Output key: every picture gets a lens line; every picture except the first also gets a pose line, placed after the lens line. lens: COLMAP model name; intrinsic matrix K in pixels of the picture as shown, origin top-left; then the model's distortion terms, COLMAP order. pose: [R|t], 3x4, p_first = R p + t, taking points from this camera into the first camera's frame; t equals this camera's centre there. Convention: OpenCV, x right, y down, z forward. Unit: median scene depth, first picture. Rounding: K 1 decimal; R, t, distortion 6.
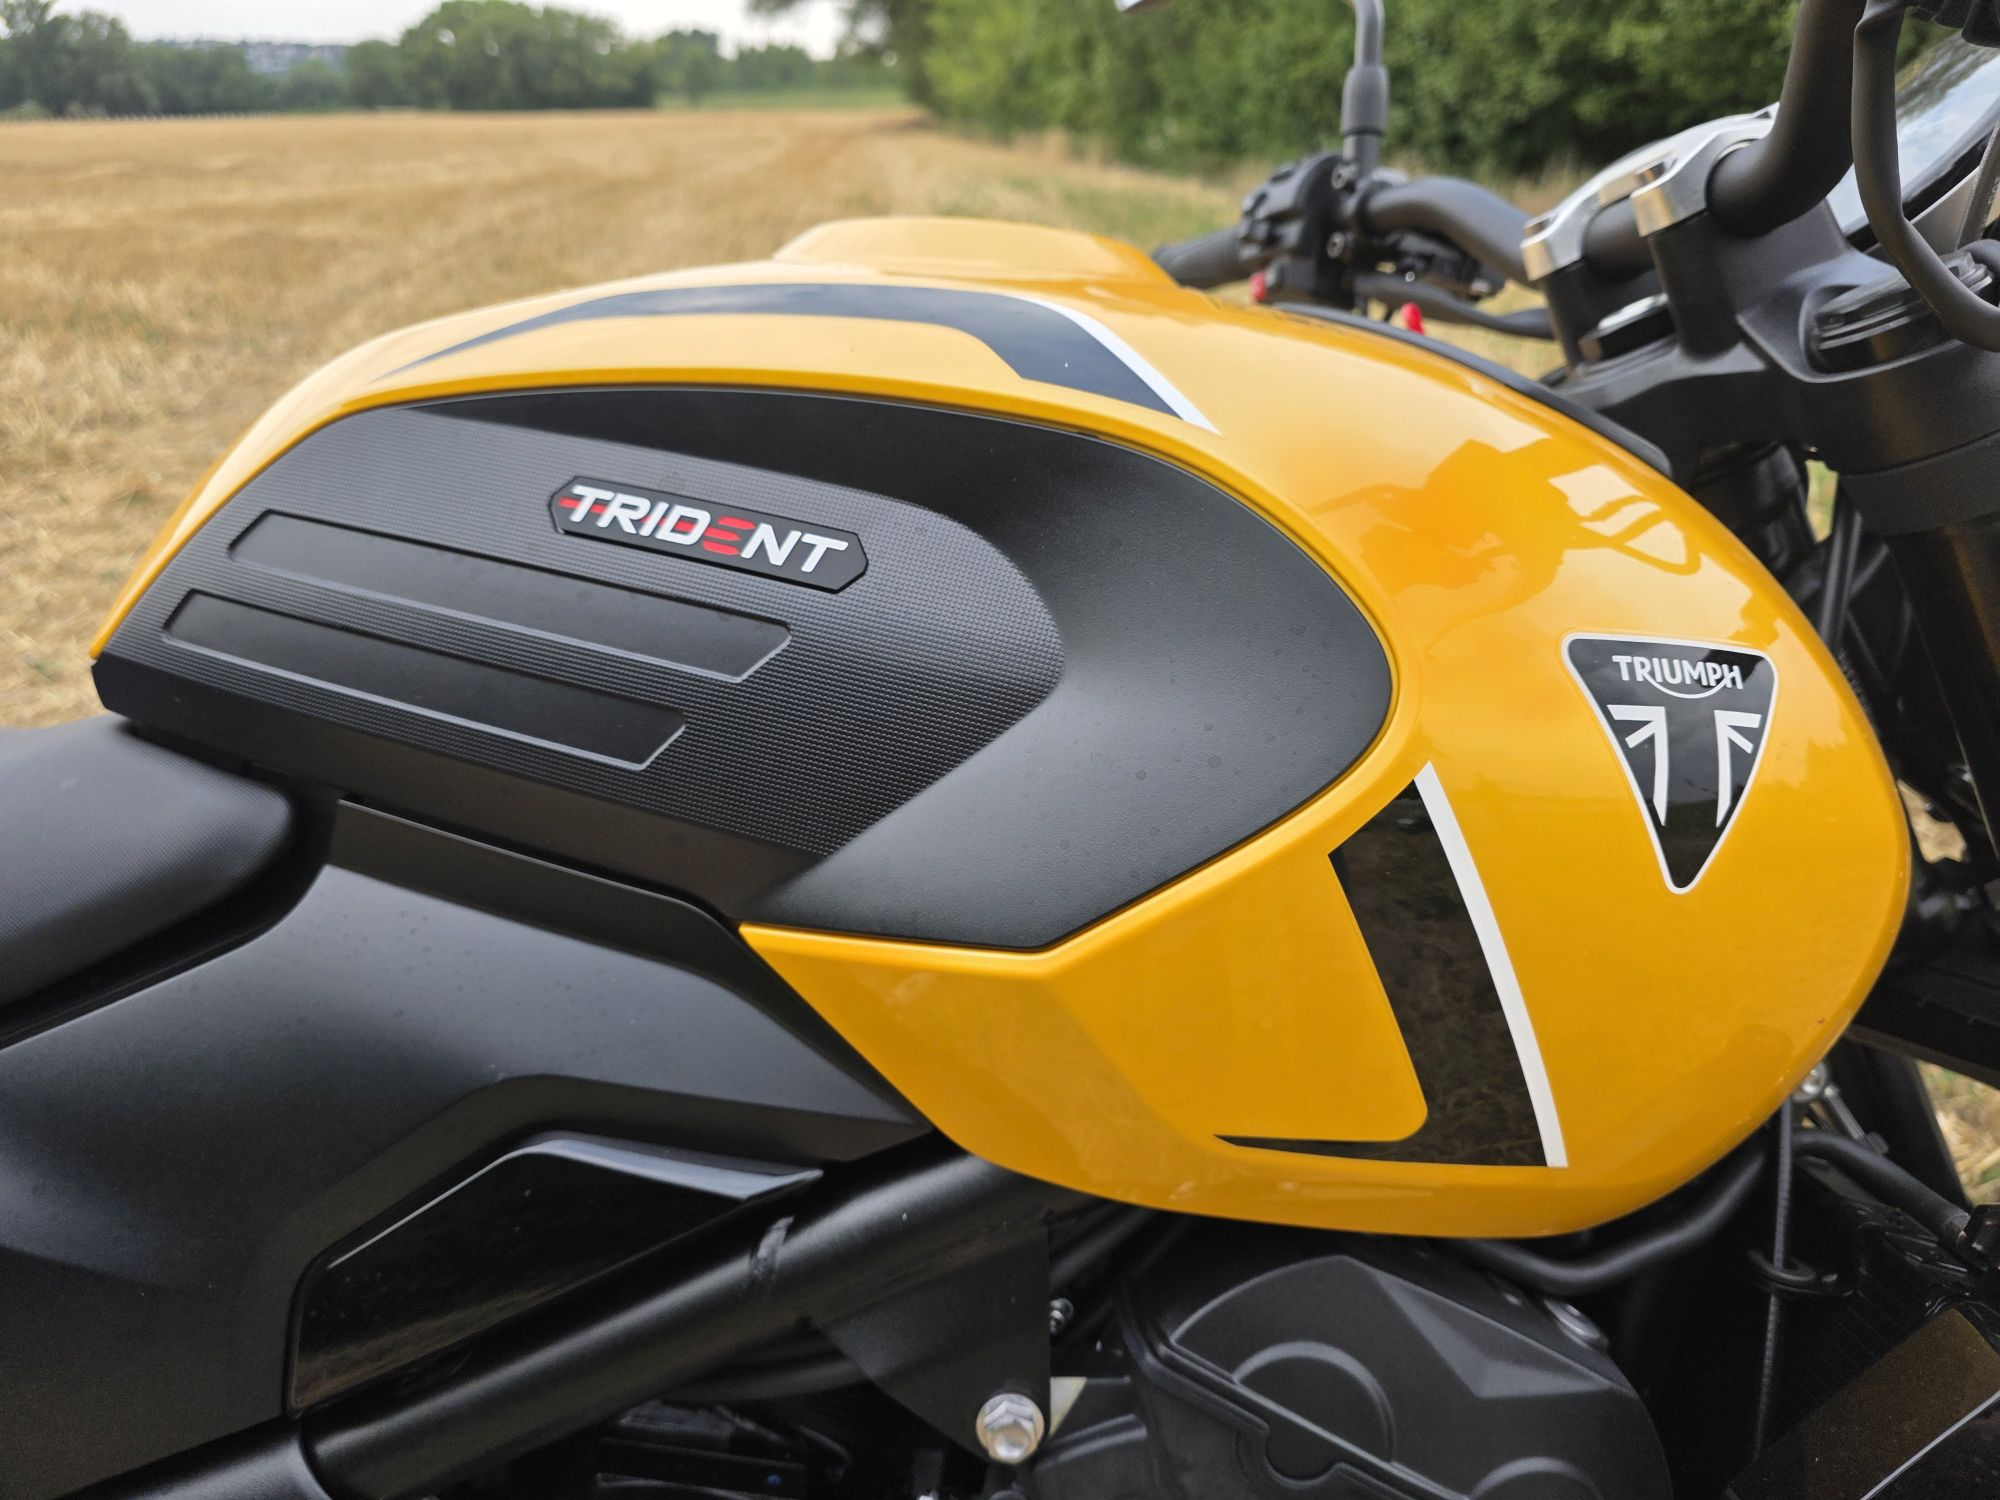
lens RADIAL K [[1357.8, 0, 978.9], [0, 1357.8, 685.2], [0, 0, 1]] dist [0.064438, -0.061436]
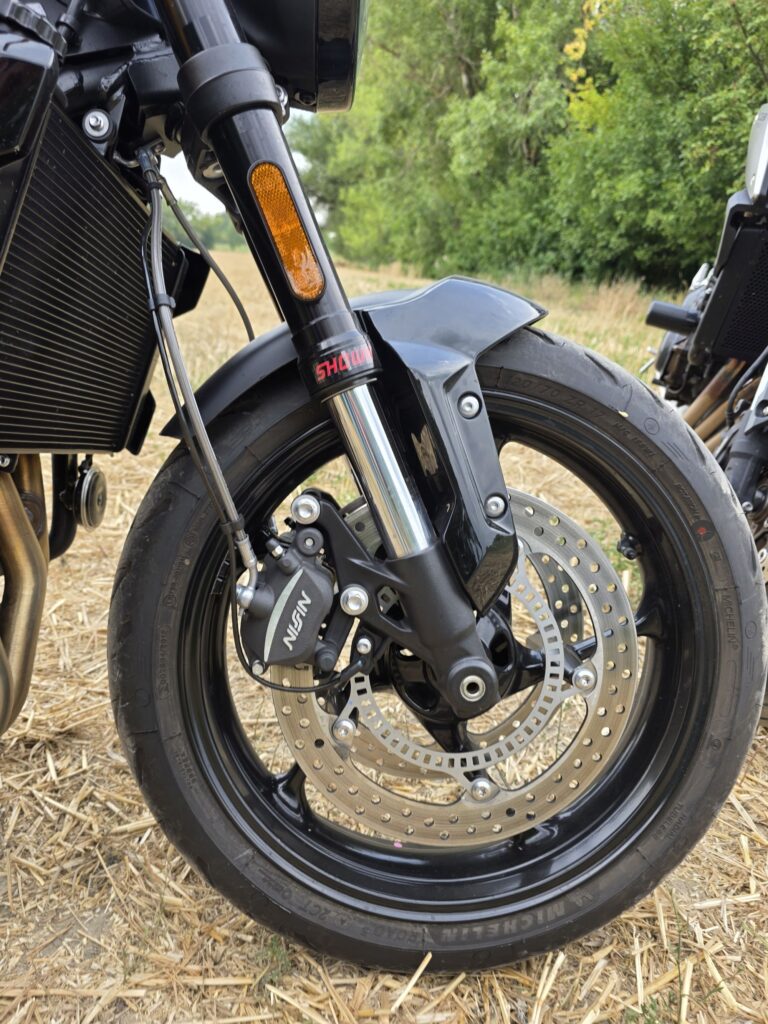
lens RADIAL K [[695.2, 0, 376.7], [0, 695.2, 515.7], [0, 0, 1]] dist [0.064438, -0.061436]
pose [[0.997664, 0.065417, 0.019683, 0.045868], [-0.064136, 0.996143, -0.059876, 0.040095], [-0.023524, 0.058474, 0.998012, -0.003199]]
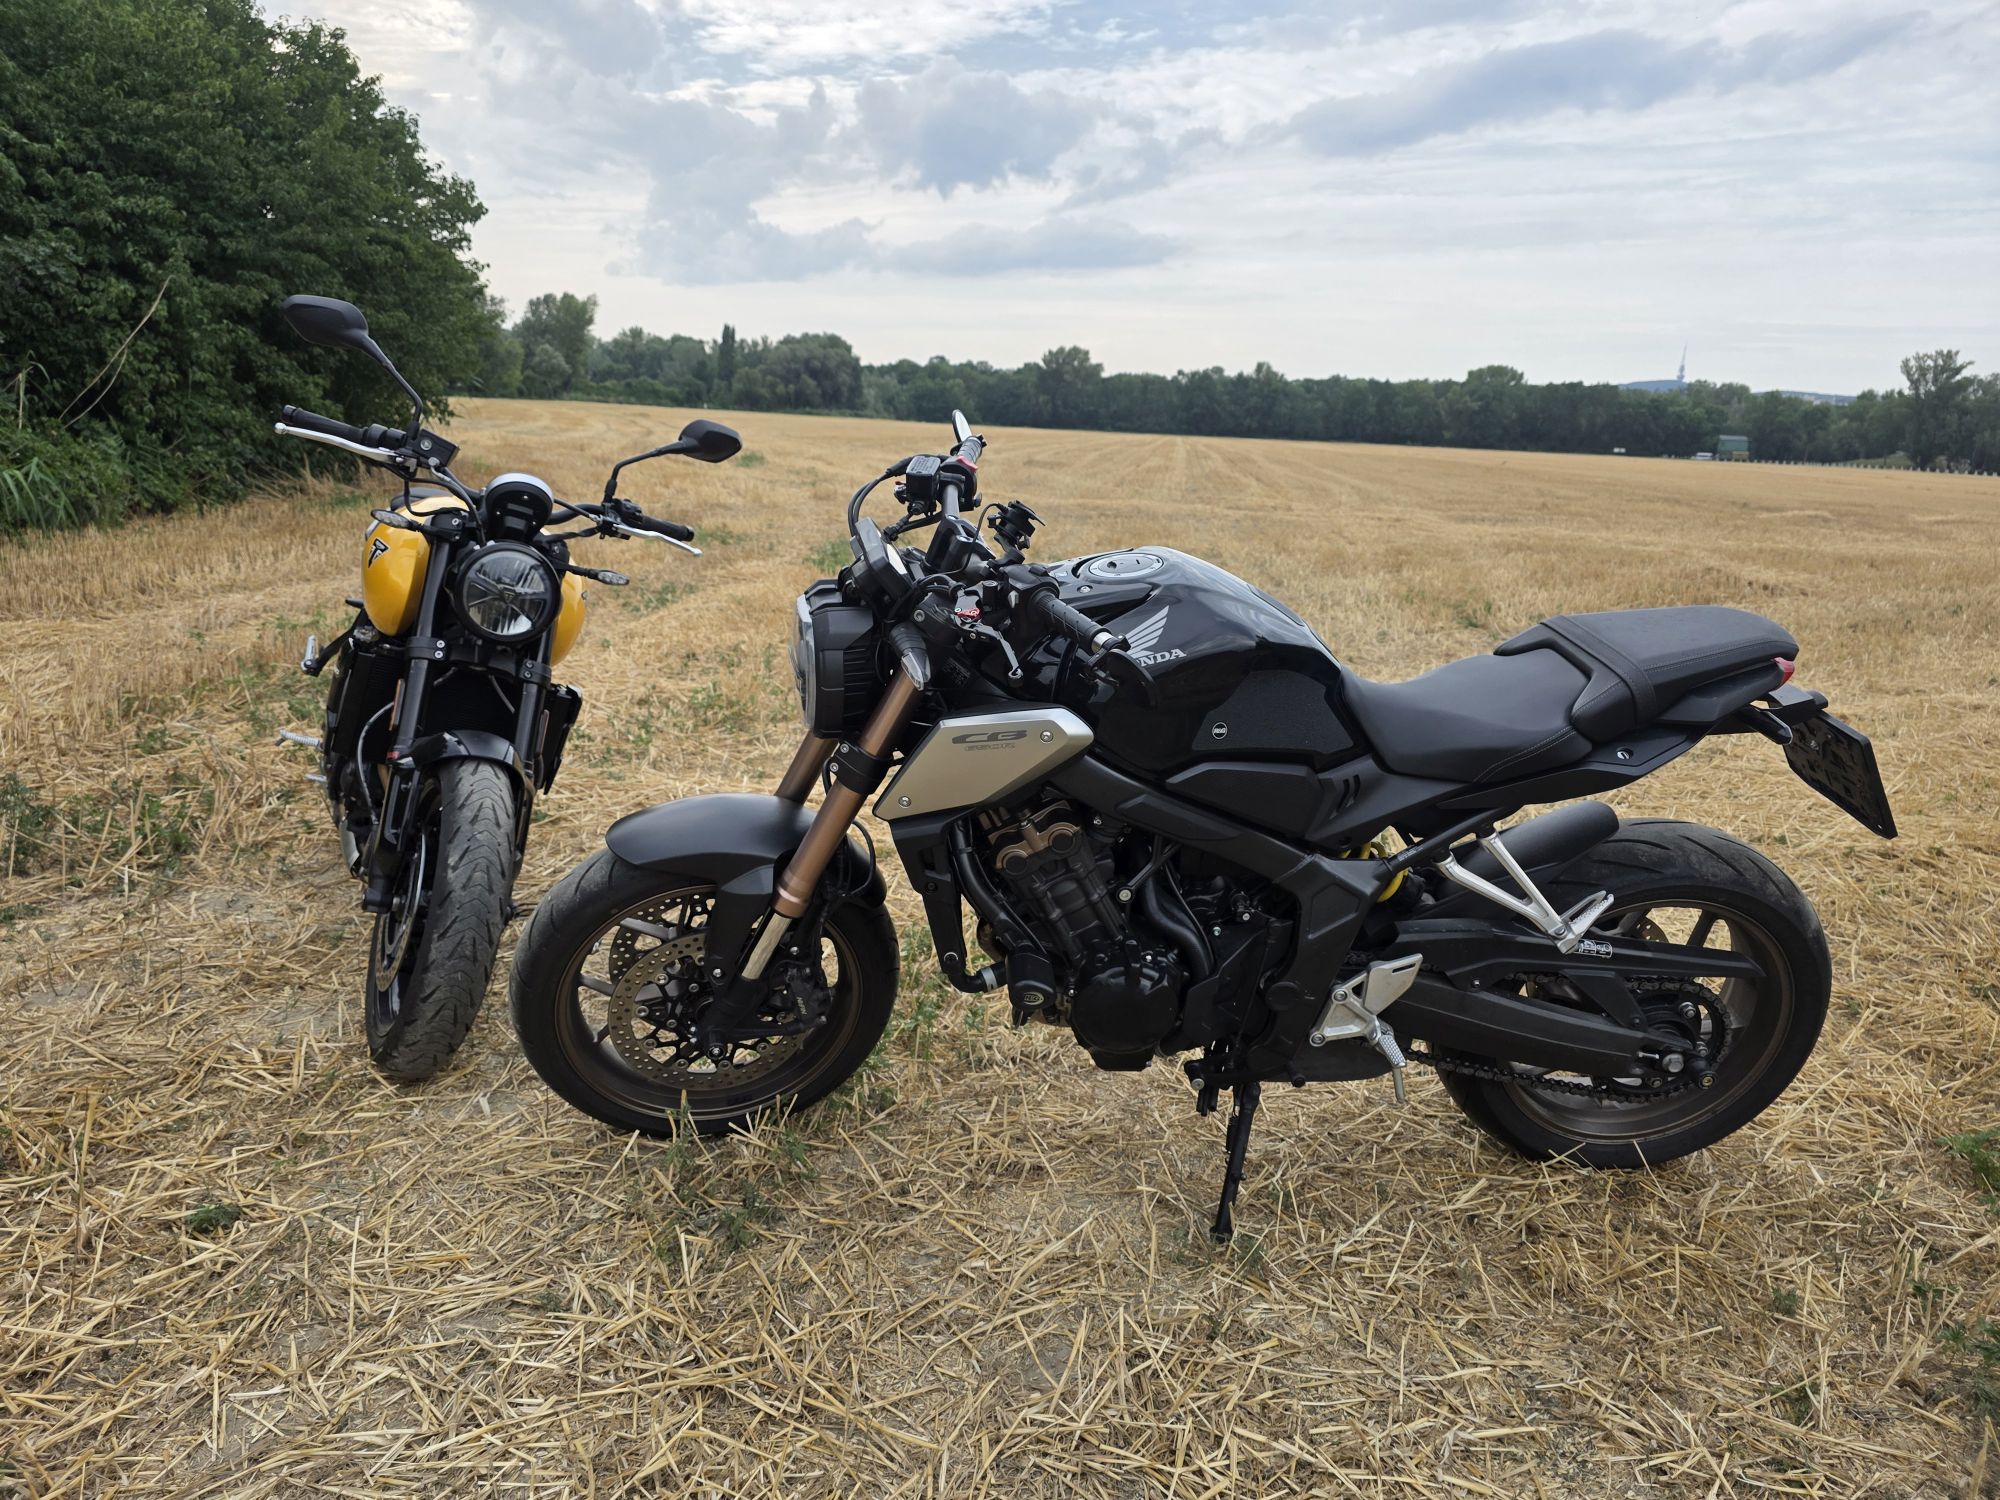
lens RADIAL K [[1357.8, 0, 958.4], [0, 1357.8, 757.8], [0, 0, 1]] dist [0.064438, -0.061436]
pose [[0.392262, 0.253426, -0.884255, 0.273078], [-0.408798, 0.909180, 0.079224, -0.026508], [0.824024, 0.330405, 0.460236, 0.014985]]
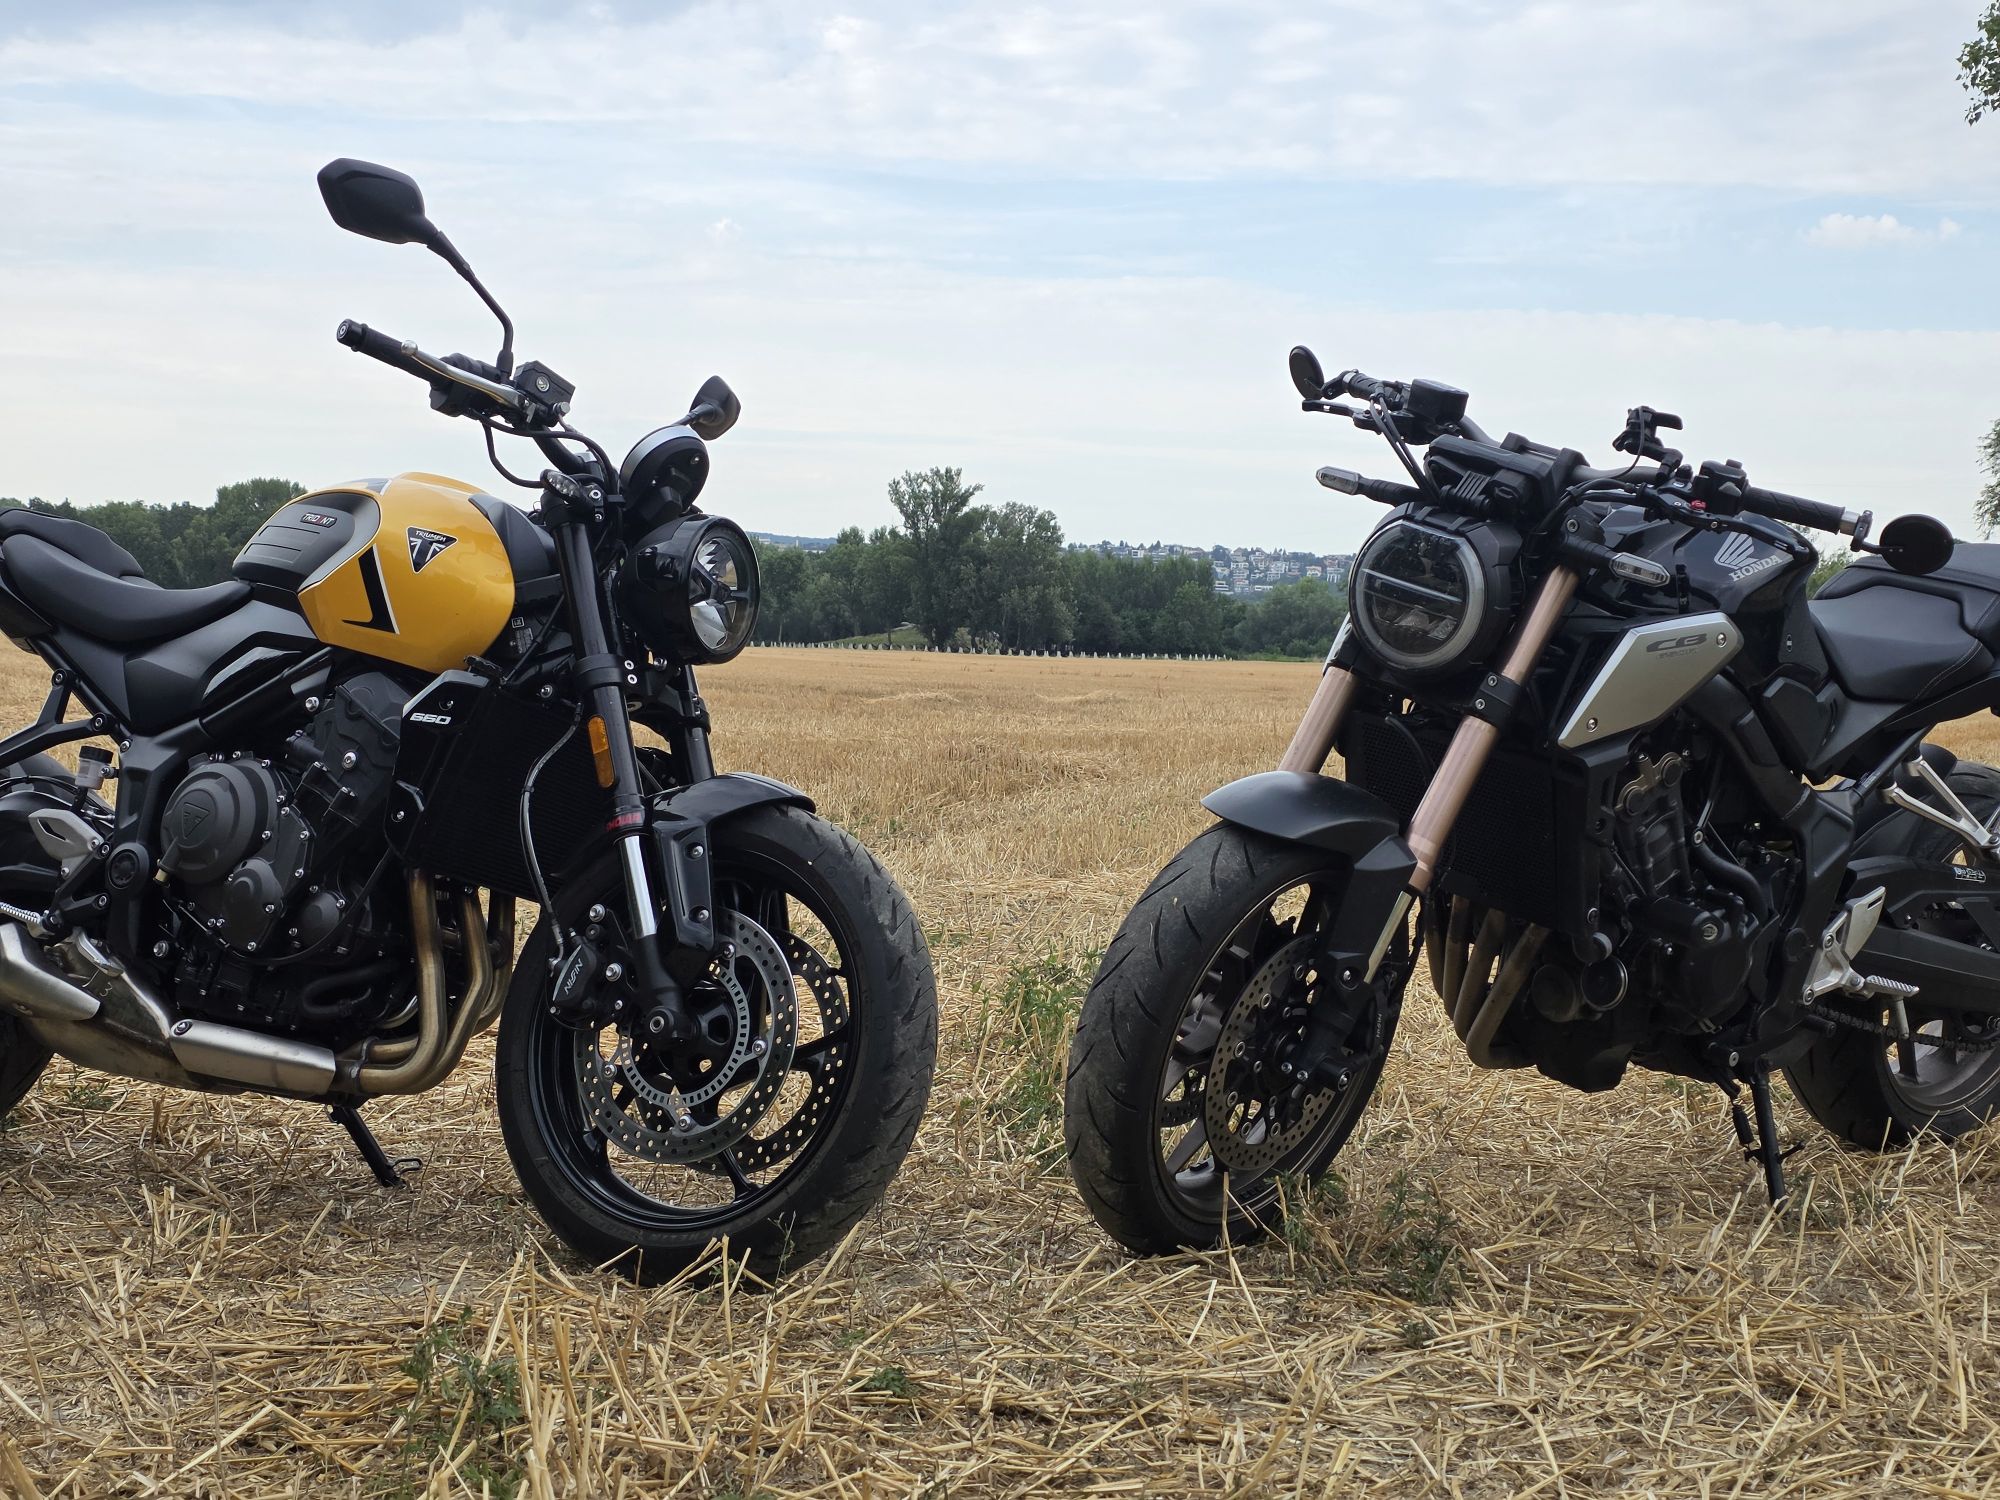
lens RADIAL K [[2706.1, 0, 987.1], [0, 2706.1, 743.3], [0, 0, 1]] dist [0.097031, 0.000000]
pose [[0.856894, 0.056964, -0.512336, 0.225830], [-0.238516, 0.924901, -0.296089, 0.096414], [0.456994, 0.375917, 0.806128, -0.178584]]
